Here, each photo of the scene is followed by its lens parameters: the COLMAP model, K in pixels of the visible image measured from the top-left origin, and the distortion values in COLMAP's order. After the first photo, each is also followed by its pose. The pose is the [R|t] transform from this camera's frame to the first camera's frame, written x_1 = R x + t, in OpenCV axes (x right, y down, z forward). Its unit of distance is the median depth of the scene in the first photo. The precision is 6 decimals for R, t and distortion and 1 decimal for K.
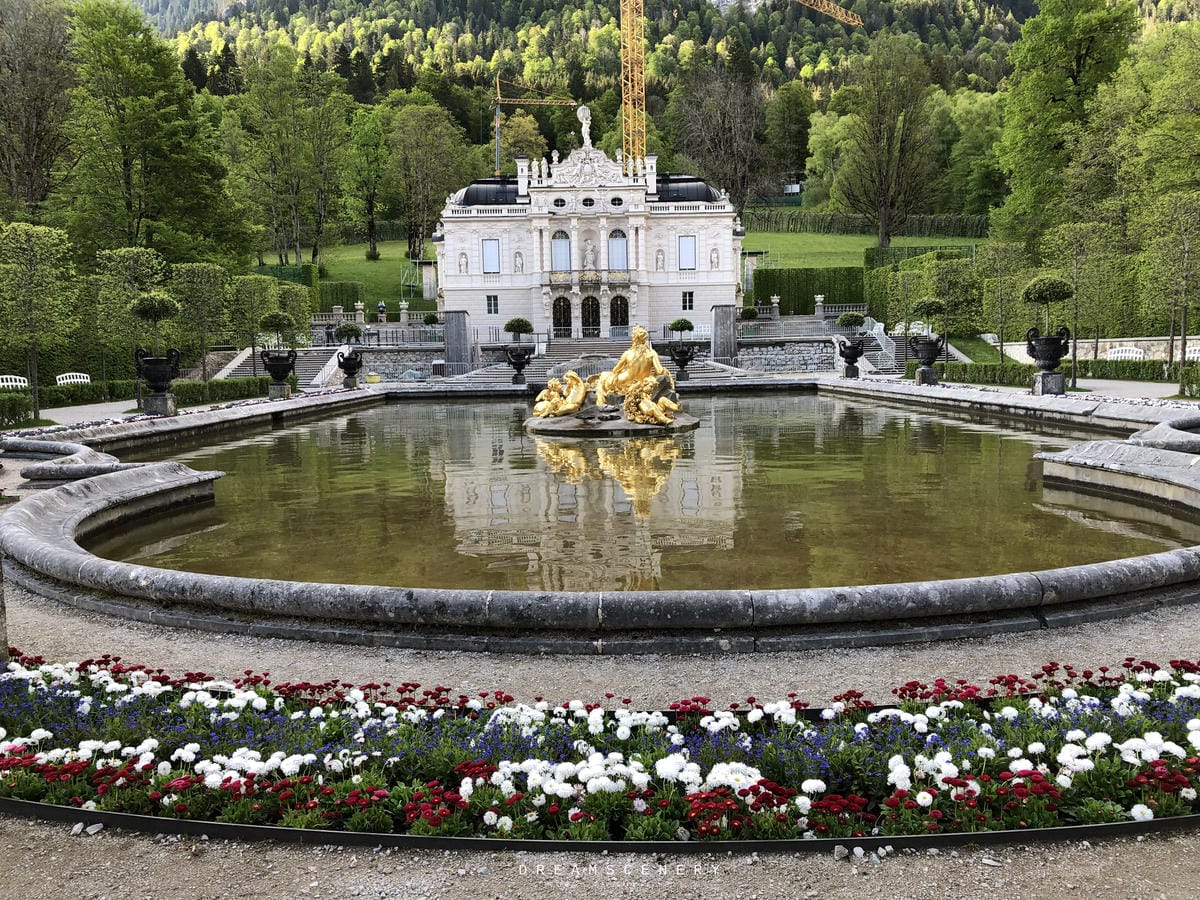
lens RADIAL K [[973.7, 0, 593.5], [0, 973.7, 445.2], [0, 0, 1]] dist [0.004036, -0.005873]
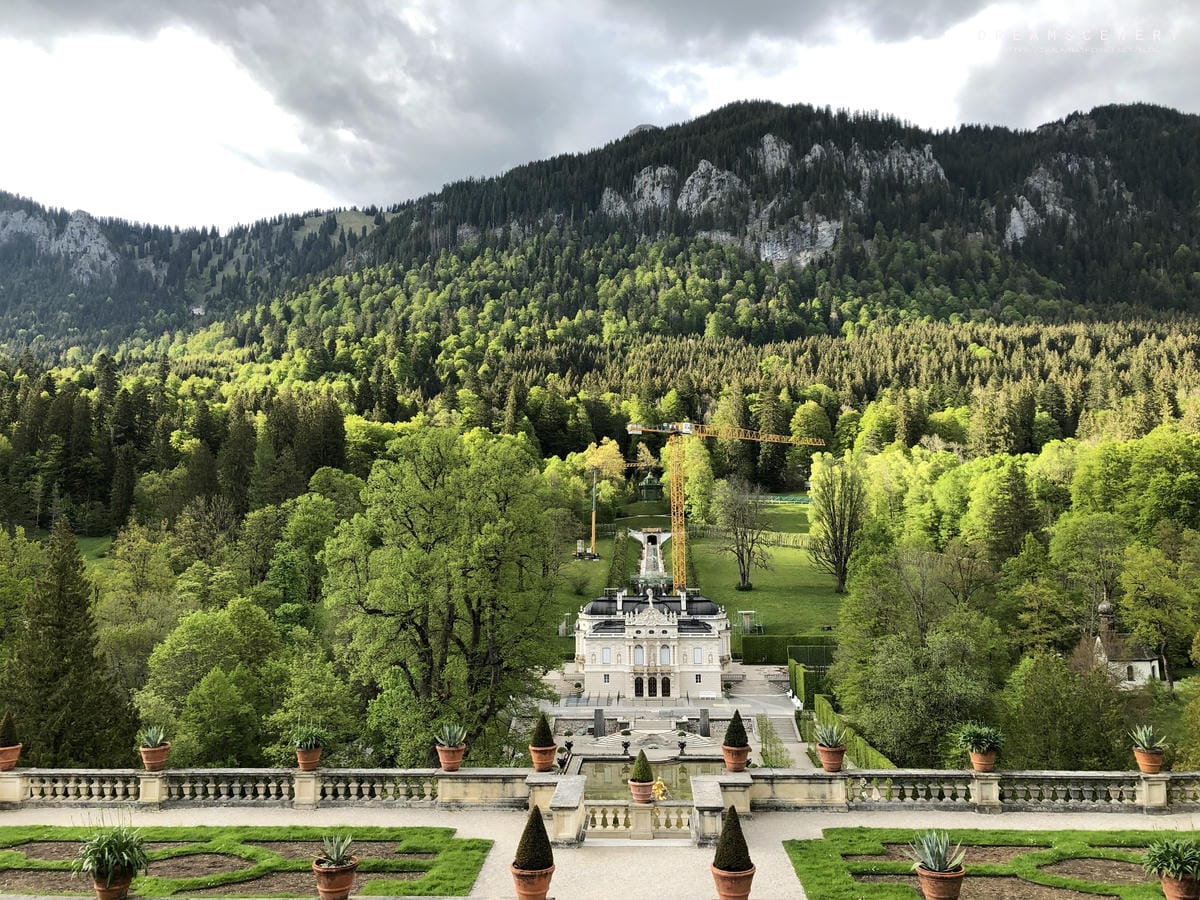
lens RADIAL K [[976.6, 0, 598.4], [0, 976.6, 437.3], [0, 0, 1]] dist [0.056151, -0.073018]
pose [[0.997792, 0.004374, -0.066277, 0.029109], [-0.017065, 0.981216, -0.192158, -0.385710], [0.064191, 0.192865, 0.979123, -1.871340]]
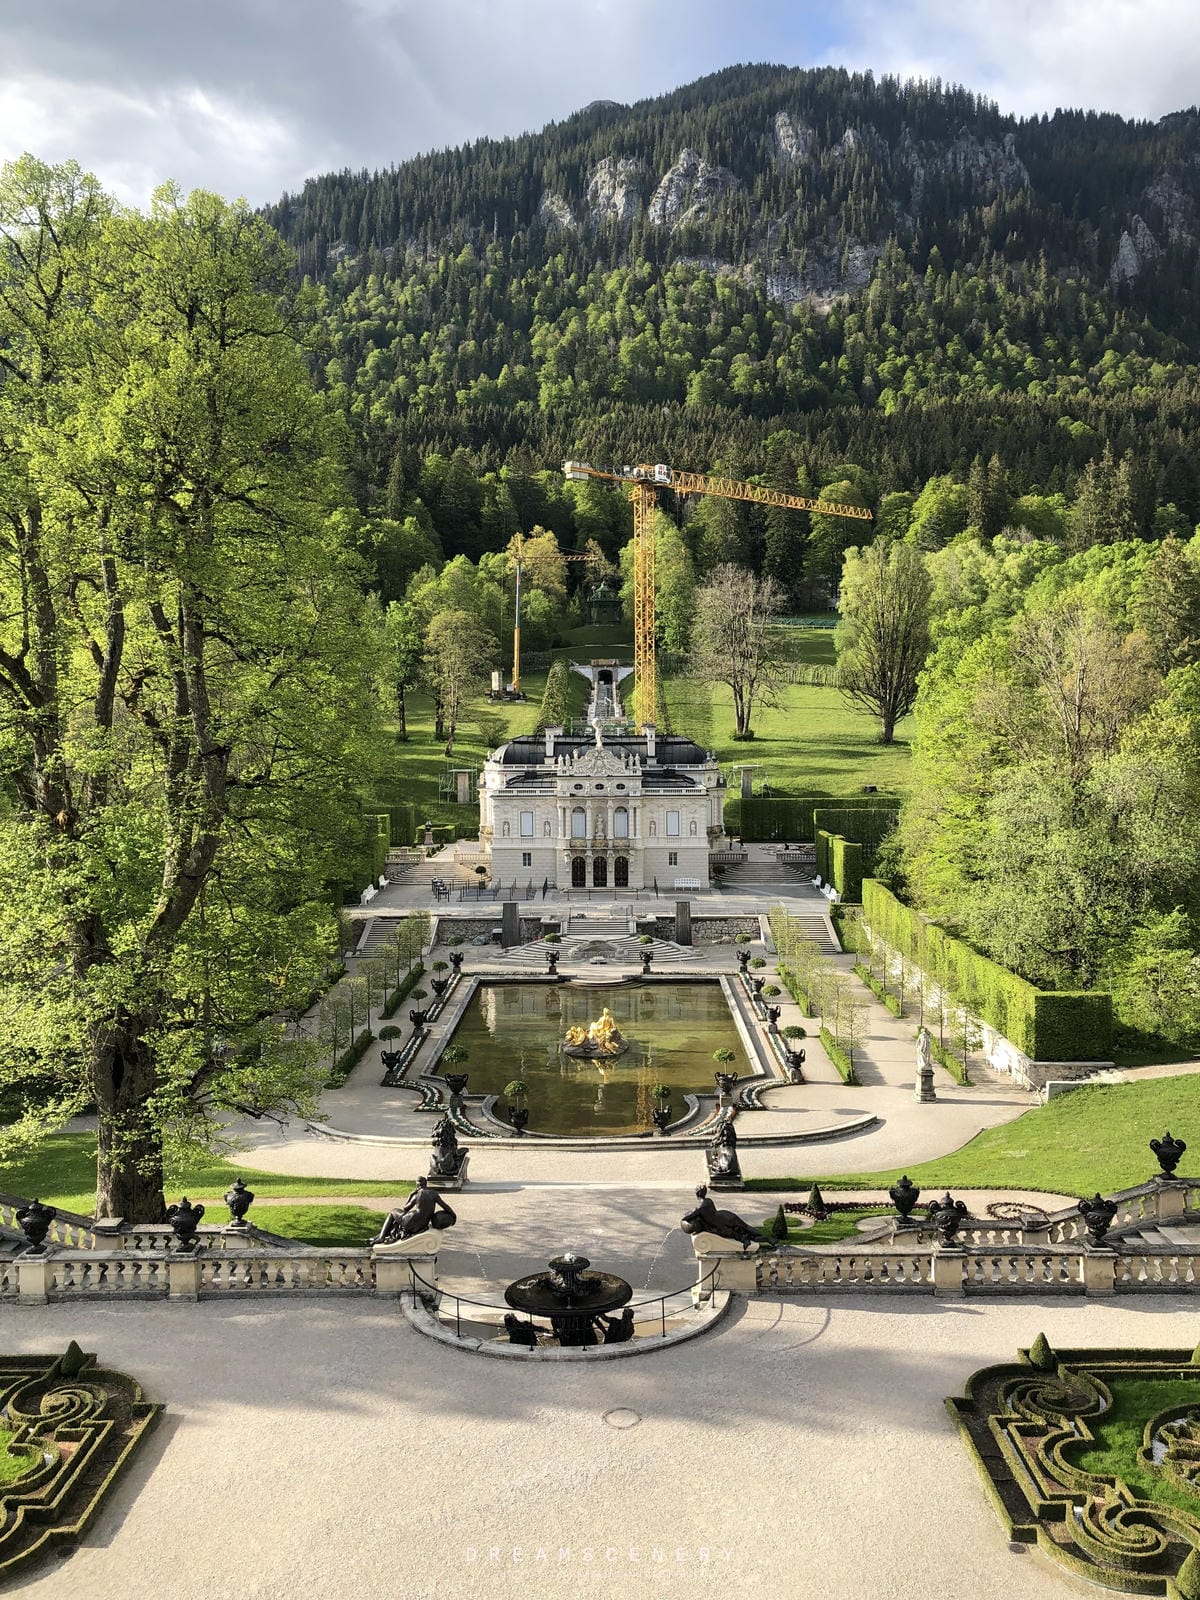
lens RADIAL K [[1302.1, 0, 602.0], [0, 1302.1, 793.7], [0, 0, 1]] dist [0.056151, -0.073018]
pose [[0.999774, 0.015494, -0.014557, 0.036986], [-0.015875, 0.999525, -0.026402, -0.291659], [0.014141, 0.026627, 0.999545, -1.211196]]
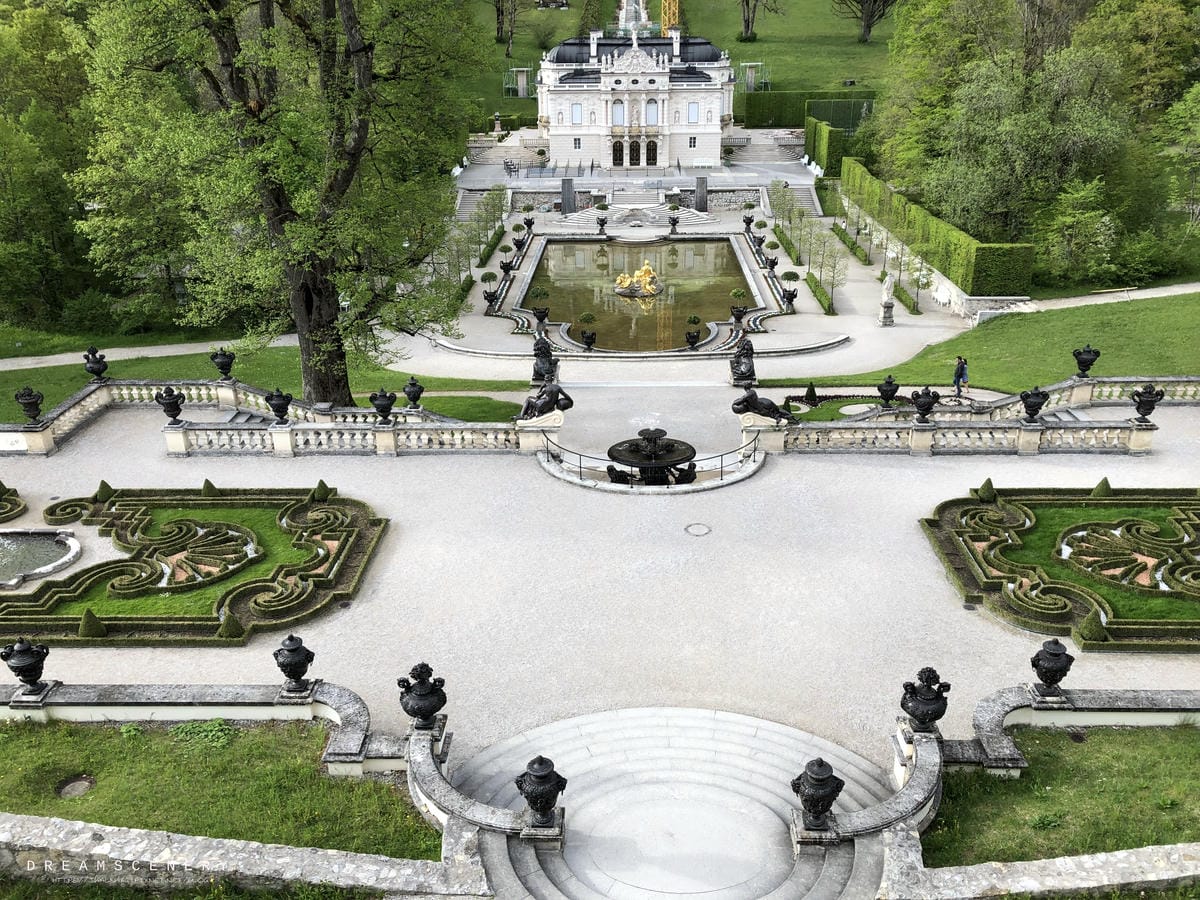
lens RADIAL K [[976.6, 0, 598.4], [0, 976.6, 437.3], [0, 0, 1]] dist [0.056151, -0.073018]
pose [[0.999205, 0.022606, -0.032844, 0.001823], [-0.011367, 0.951063, 0.308786, -0.286972], [0.038217, -0.308168, 0.950564, -1.216740]]
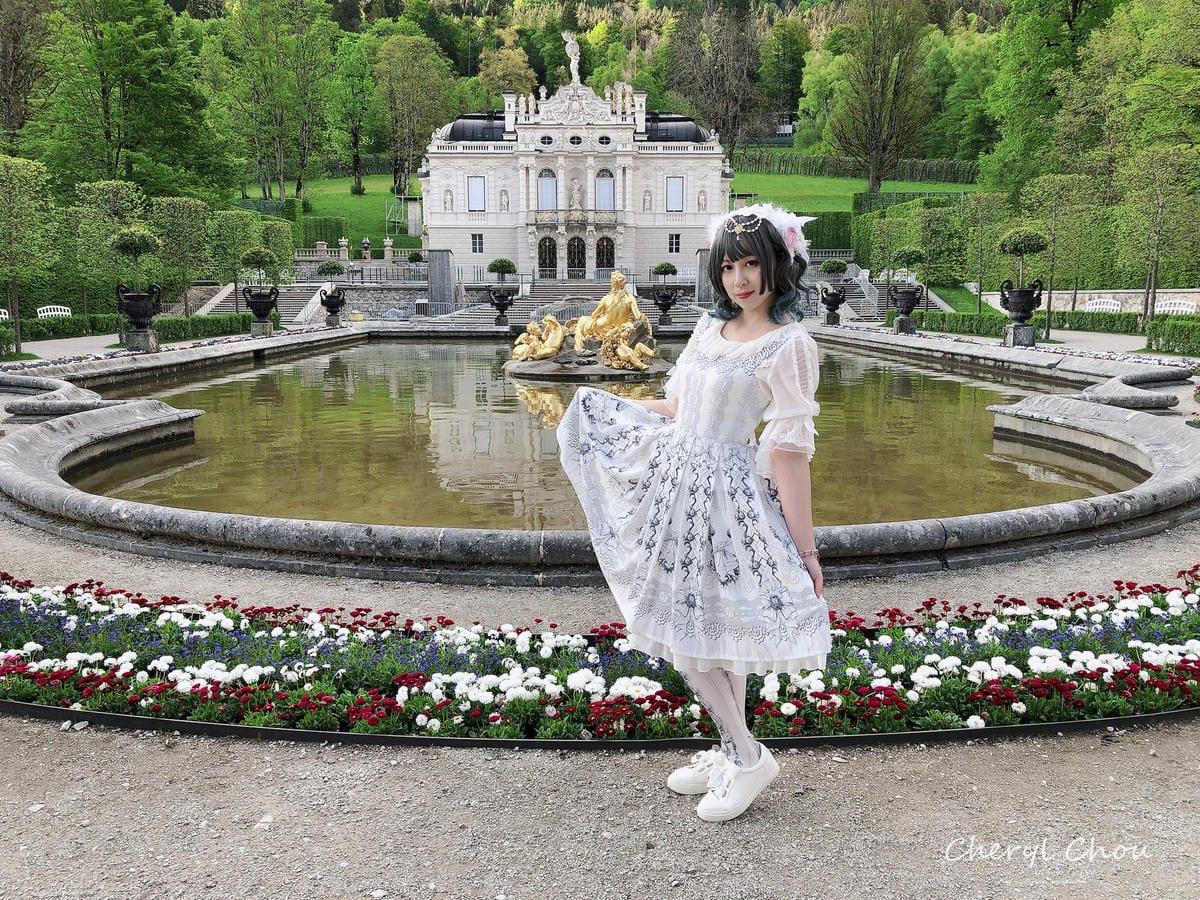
lens RADIAL K [[974.3, 0, 588.6], [0, 974.3, 448.3], [0, 0, 1]] dist [0.001883, -0.002280]
pose [[0.999817, 0.016136, 0.010242, 0.003952], [-0.016750, 0.997875, 0.062969, -0.000988], [-0.009204, -0.063129, 0.997963, -0.007554]]
